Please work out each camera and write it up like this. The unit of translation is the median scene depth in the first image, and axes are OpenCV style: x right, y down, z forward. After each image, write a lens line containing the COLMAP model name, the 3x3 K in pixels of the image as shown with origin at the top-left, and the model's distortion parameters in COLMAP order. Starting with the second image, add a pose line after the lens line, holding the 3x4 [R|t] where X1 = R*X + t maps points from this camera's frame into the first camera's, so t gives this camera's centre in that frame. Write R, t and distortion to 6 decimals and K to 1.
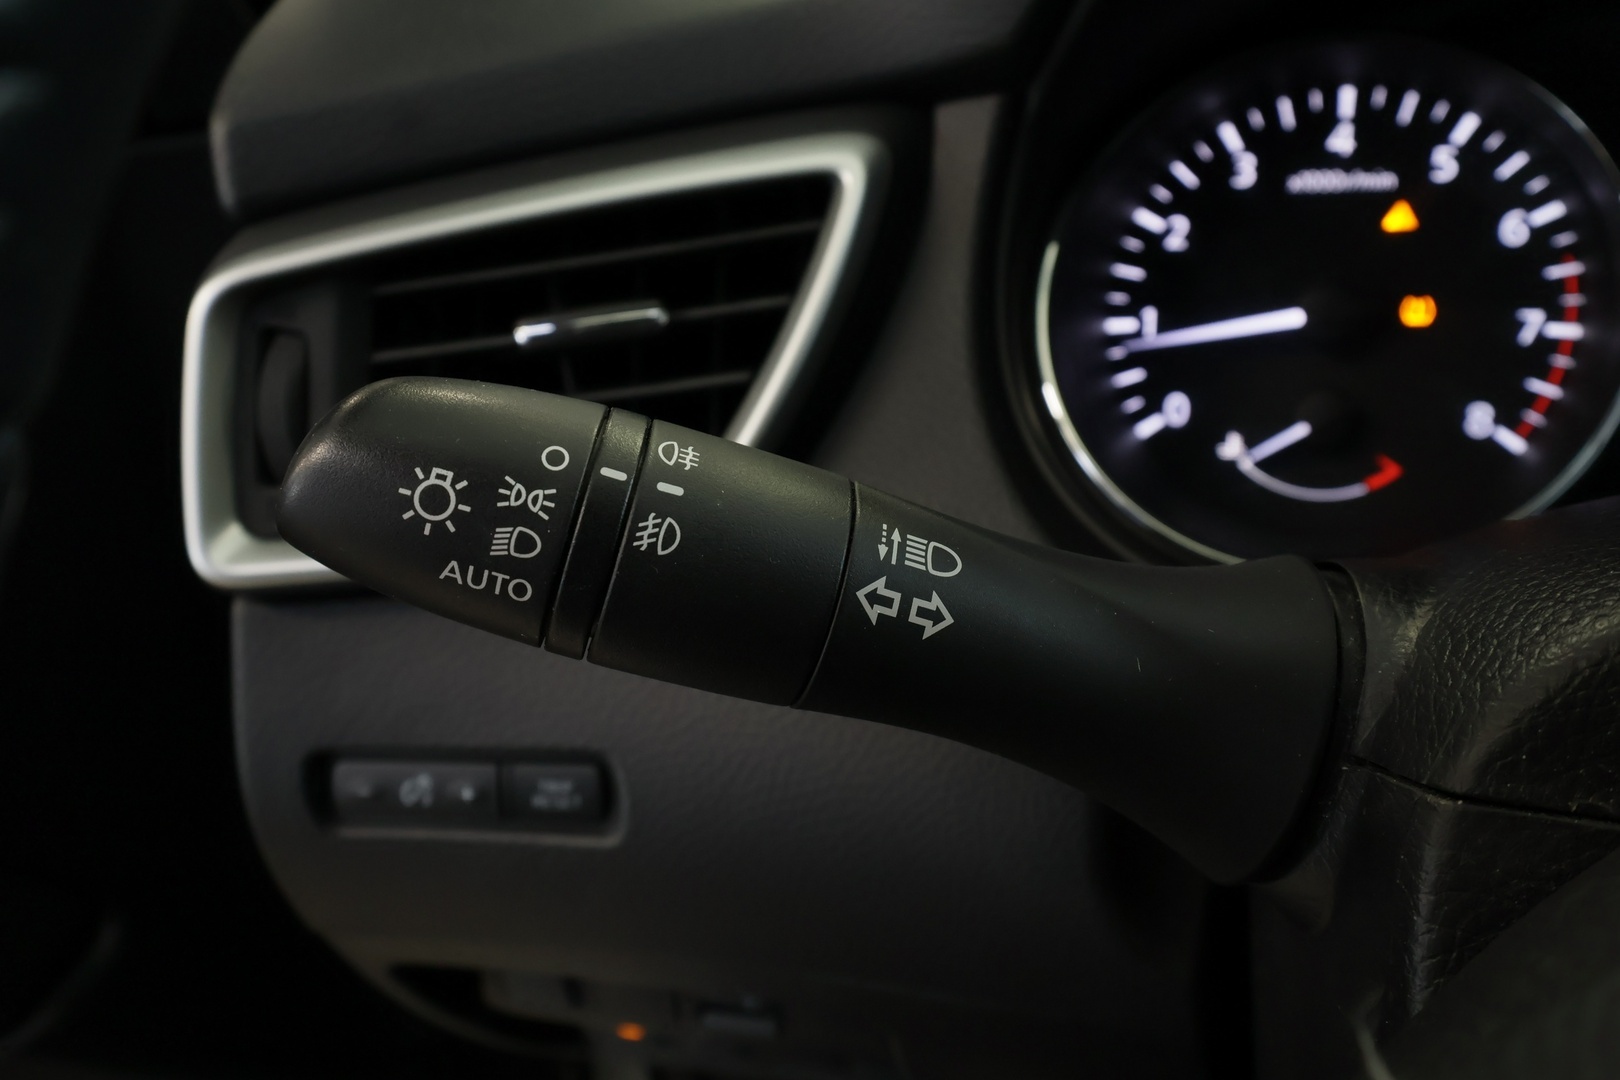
lens RADIAL K [[1327.0, 0, 798.7], [0, 1327.0, 547.3], [0, 0, 1]] dist [0.026621, -0.004882]
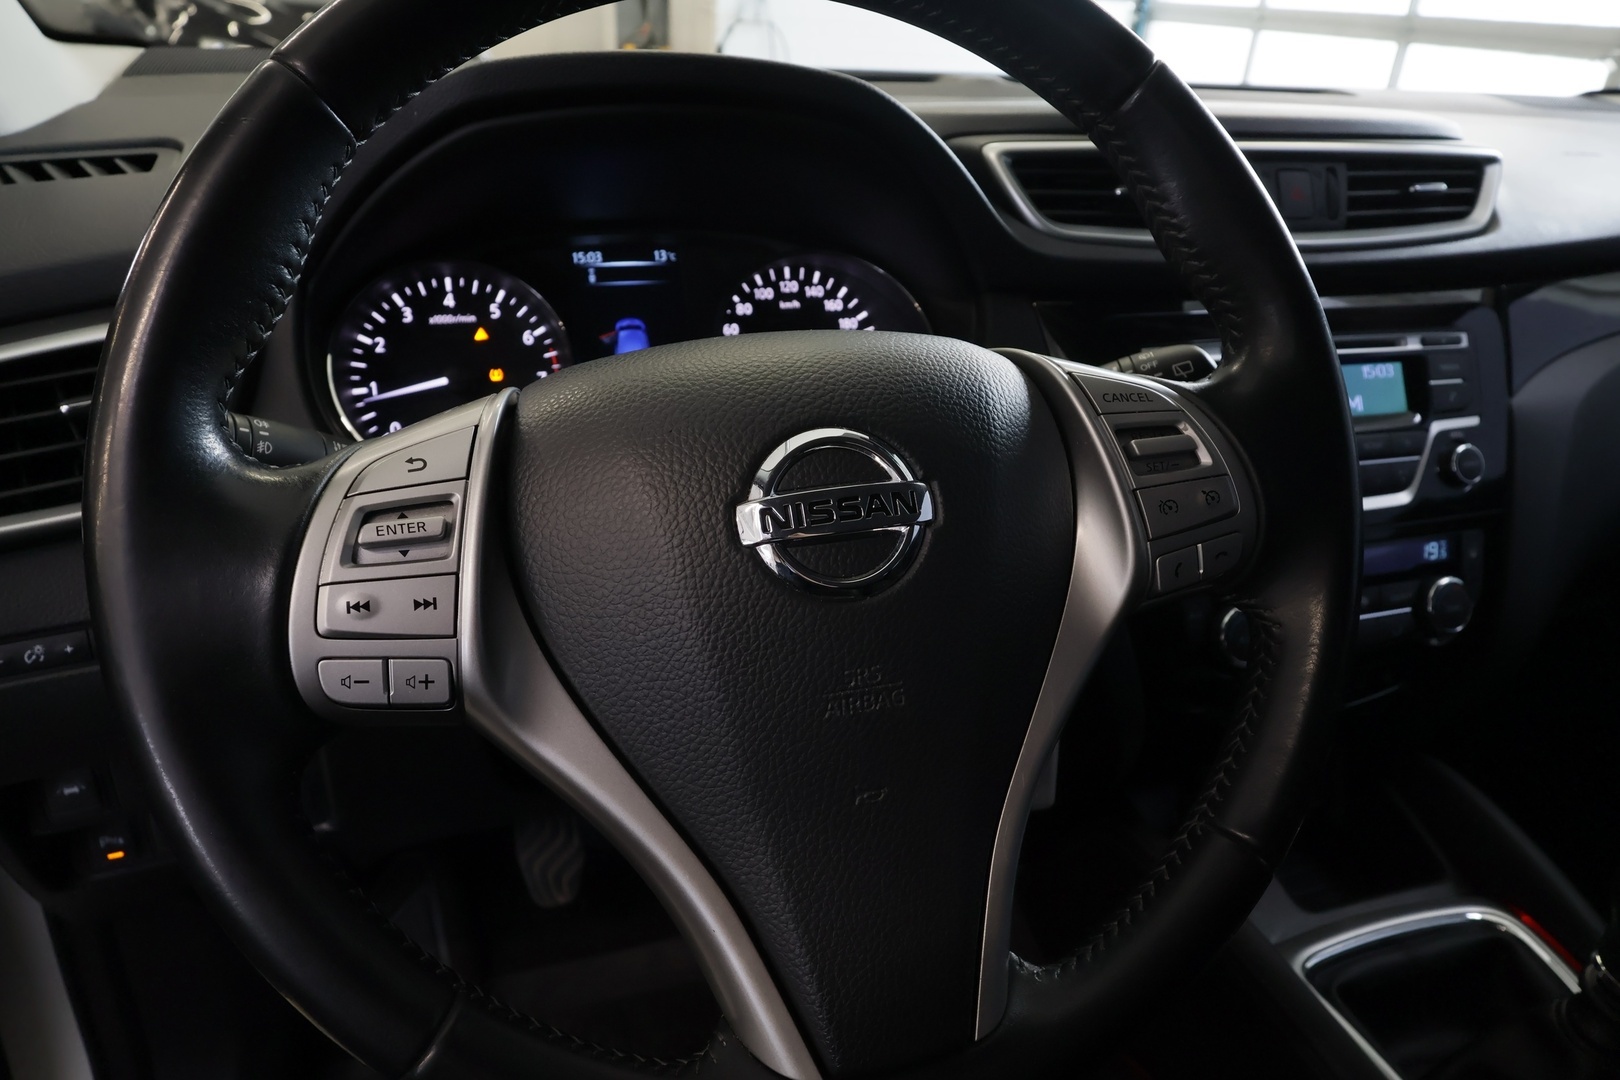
lens RADIAL K [[1108.8, 0, 828.9], [0, 1108.8, 516.5], [0, 0, 1]] dist [-0.011596, -0.001184]
pose [[0.757761, -0.138722, 0.637616, -0.331259], [0.188057, 0.982109, -0.009821, 0.179448], [-0.624846, 0.127350, 0.770292, -0.750192]]
